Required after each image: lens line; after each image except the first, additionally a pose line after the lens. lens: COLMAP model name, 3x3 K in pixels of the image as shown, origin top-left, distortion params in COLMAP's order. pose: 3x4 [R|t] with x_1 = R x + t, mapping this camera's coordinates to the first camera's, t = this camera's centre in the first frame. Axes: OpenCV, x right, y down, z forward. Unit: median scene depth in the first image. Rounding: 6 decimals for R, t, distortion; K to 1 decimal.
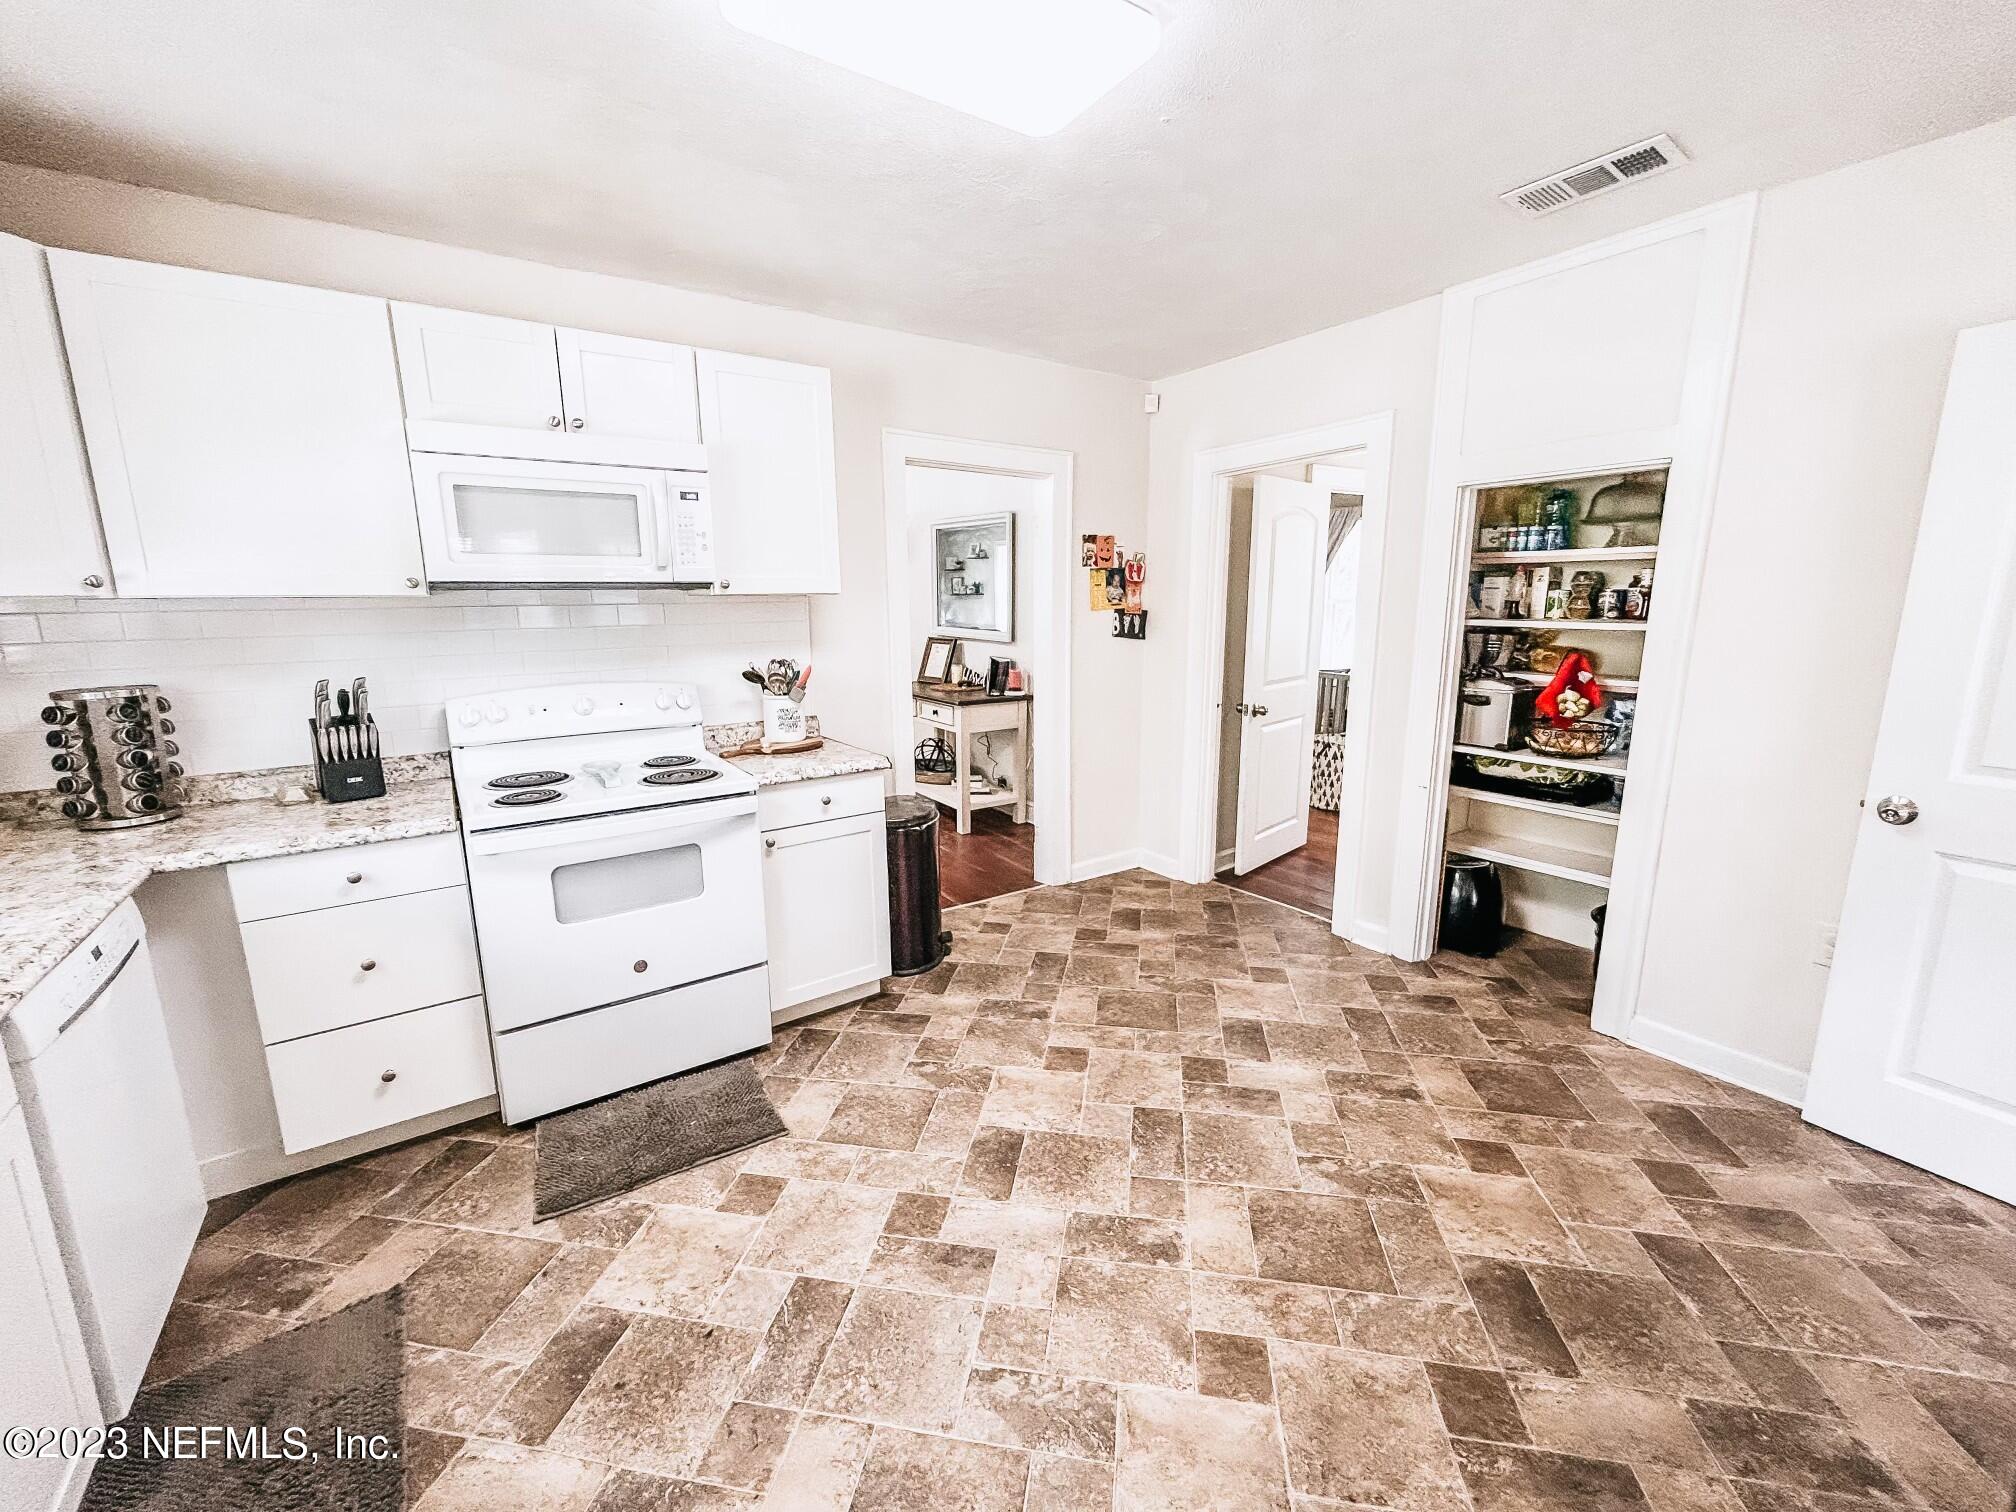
lens RADIAL K [[813.8, 0, 1007.8], [0, 813.8, 753.0], [0, 0, 1]] dist [0.002841, 0.000599]
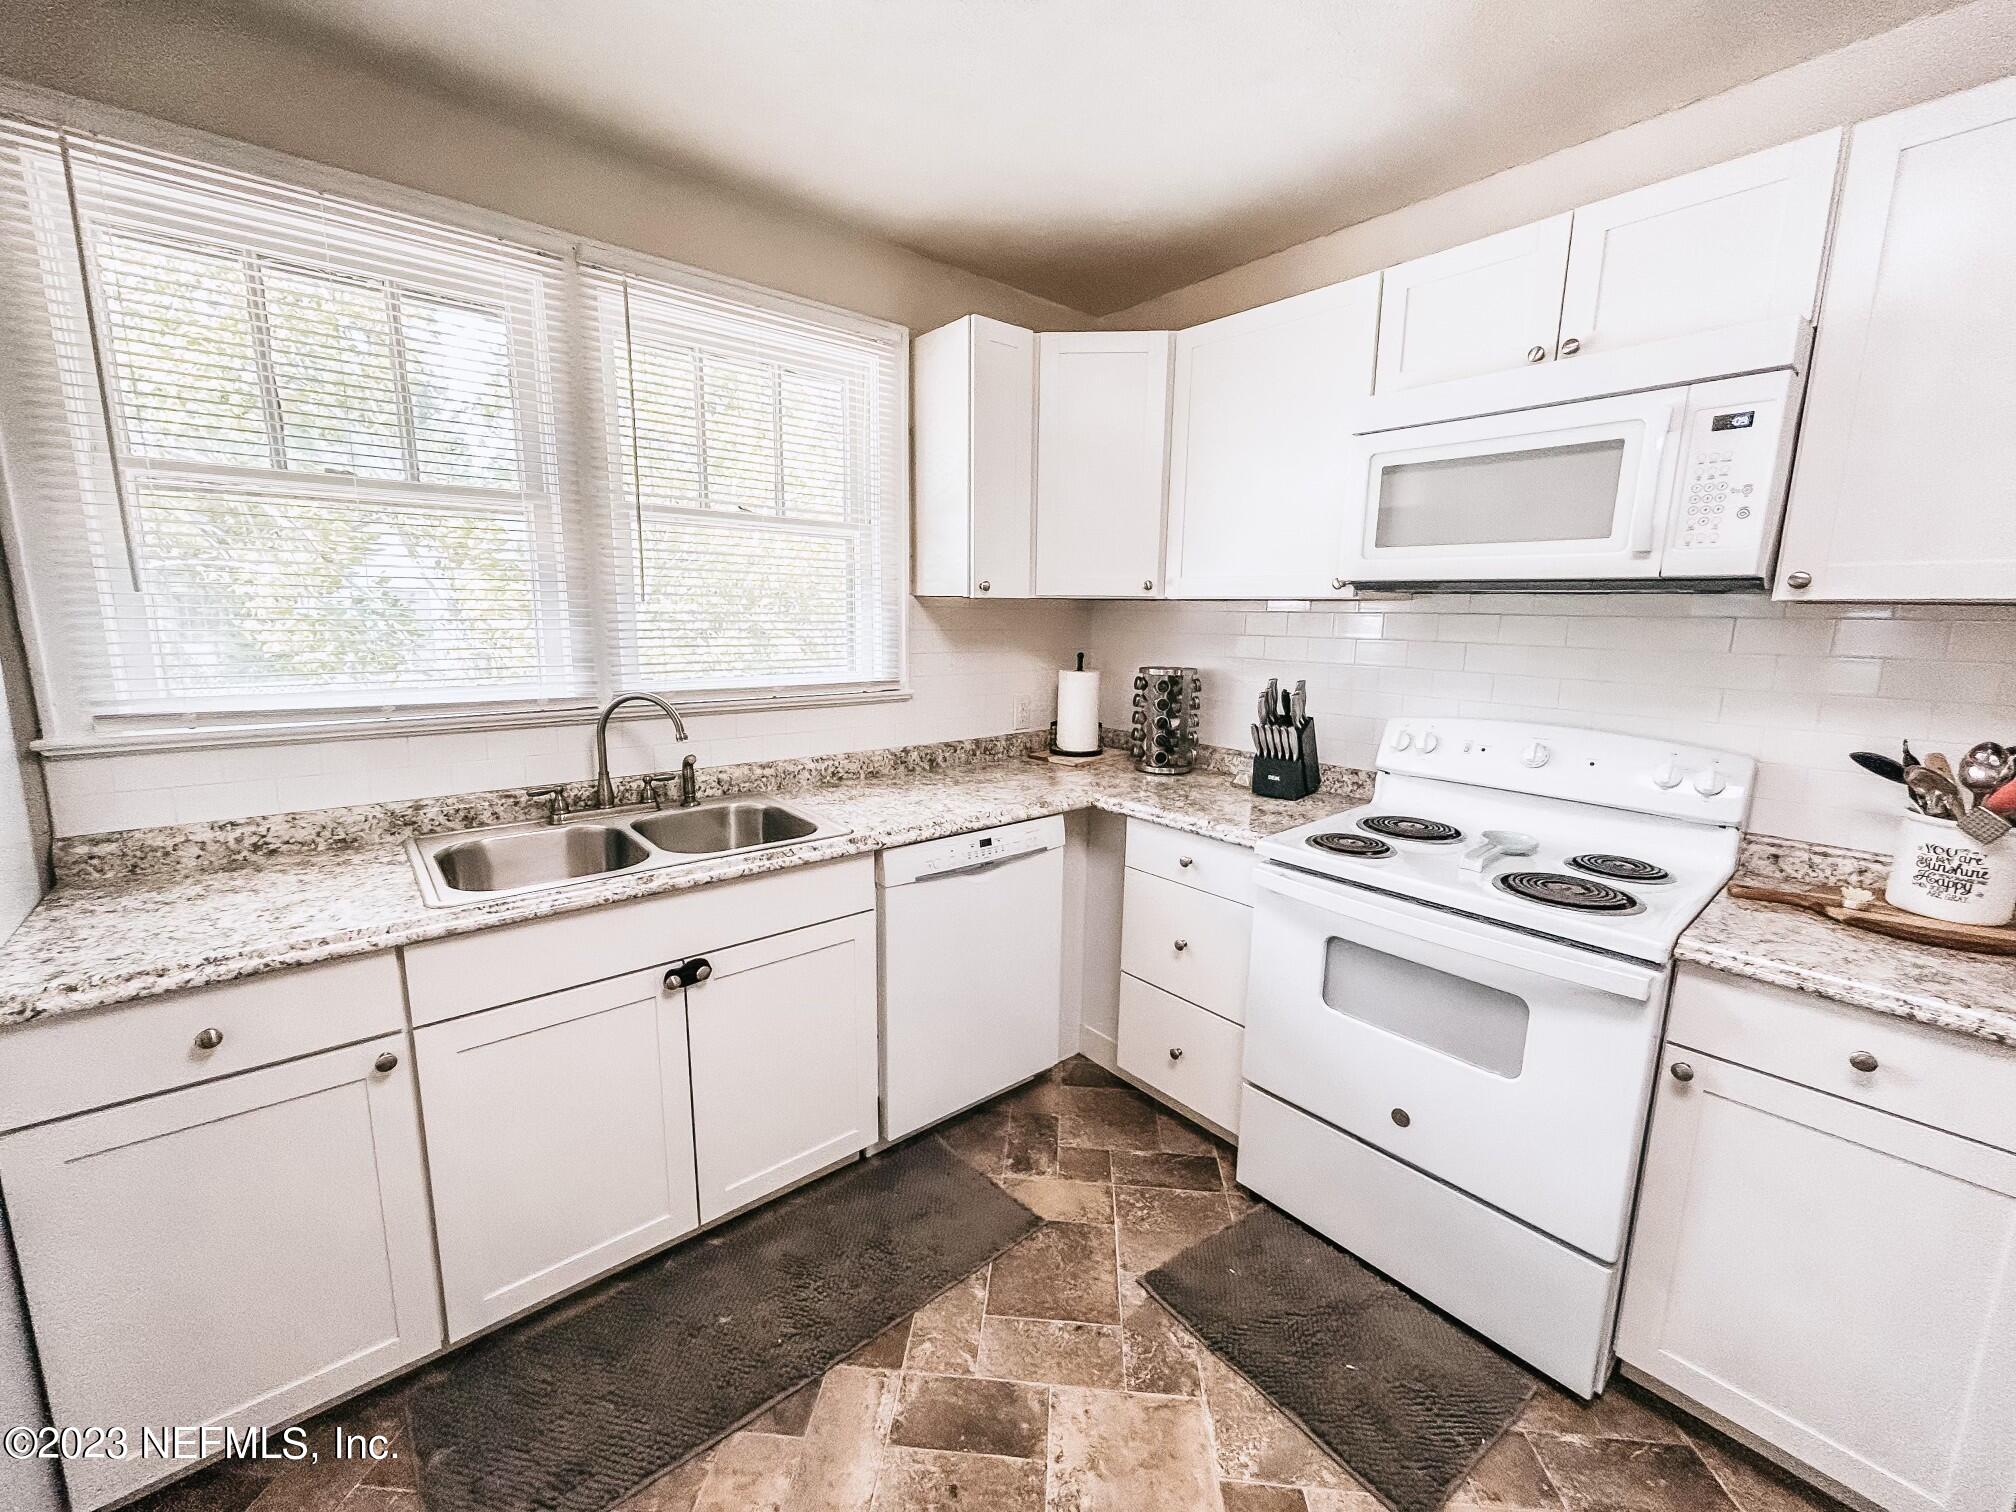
lens RADIAL K [[813.8, 0, 1007.8], [0, 813.8, 753.0], [0, 0, 1]] dist [0.002841, 0.000599]
pose [[0.097678, 0.184083, -0.978045, 0.170521], [-0.208043, 0.964809, 0.160814, -0.098362], [0.973230, 0.187768, 0.132538, 0.568788]]
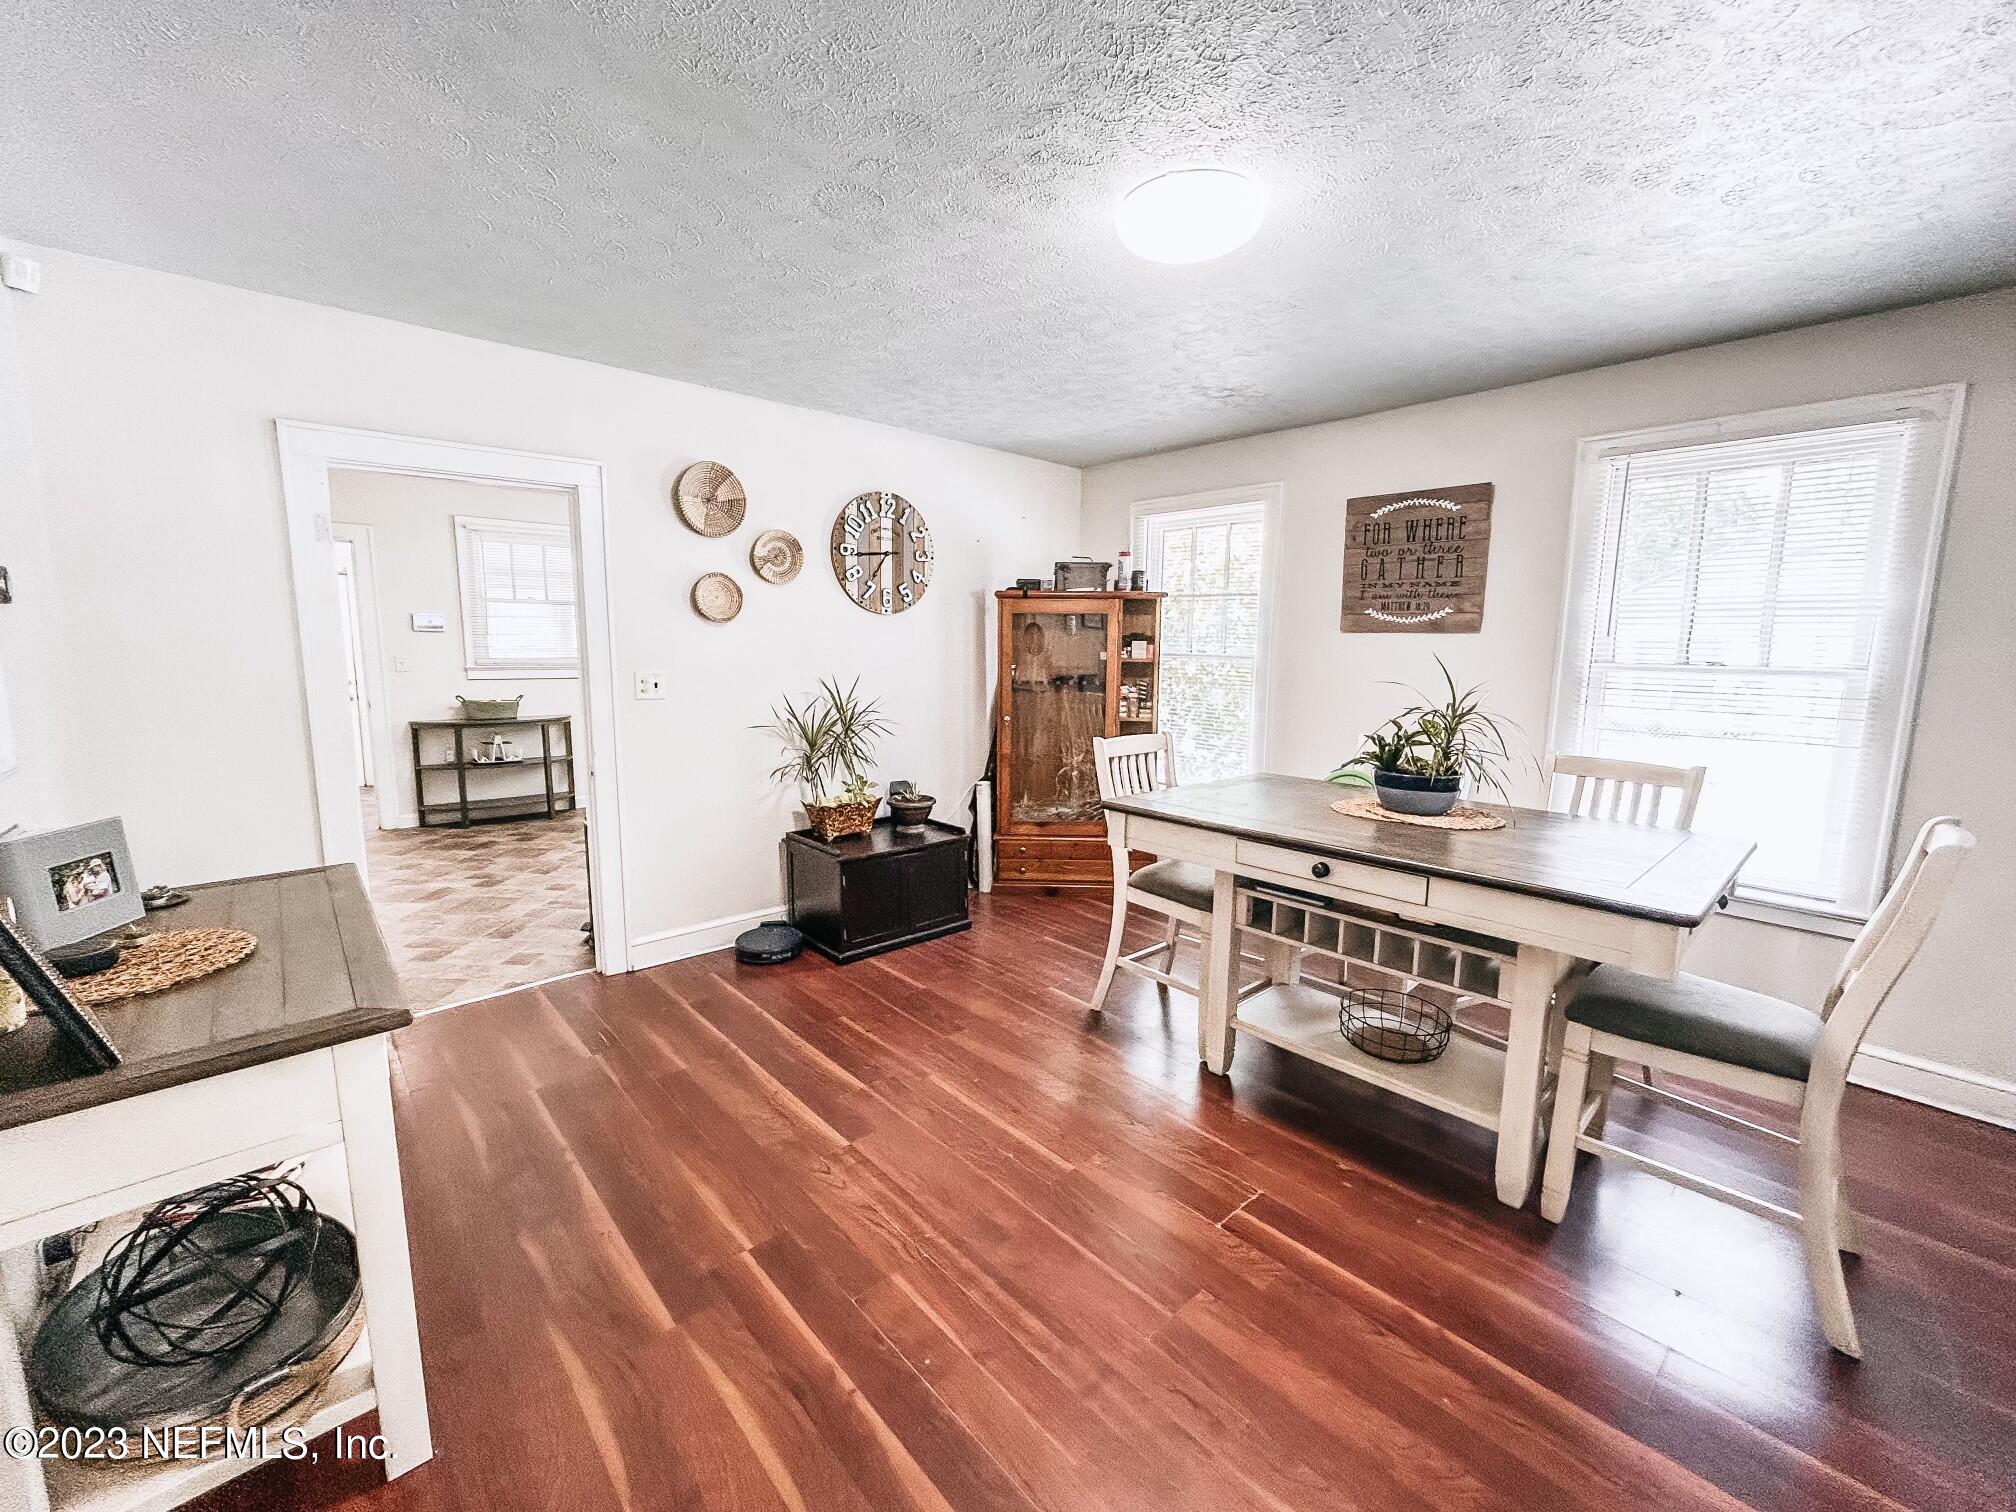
lens RADIAL K [[813.8, 0, 1007.8], [0, 813.8, 753.0], [0, 0, 1]] dist [0.002841, 0.000599]
pose [[-0.991270, 0.014370, -0.131059, -0.811091], [-0.029716, 0.944115, 0.328273, -0.629784], [0.128452, 0.329302, -0.935447, 3.265106]]
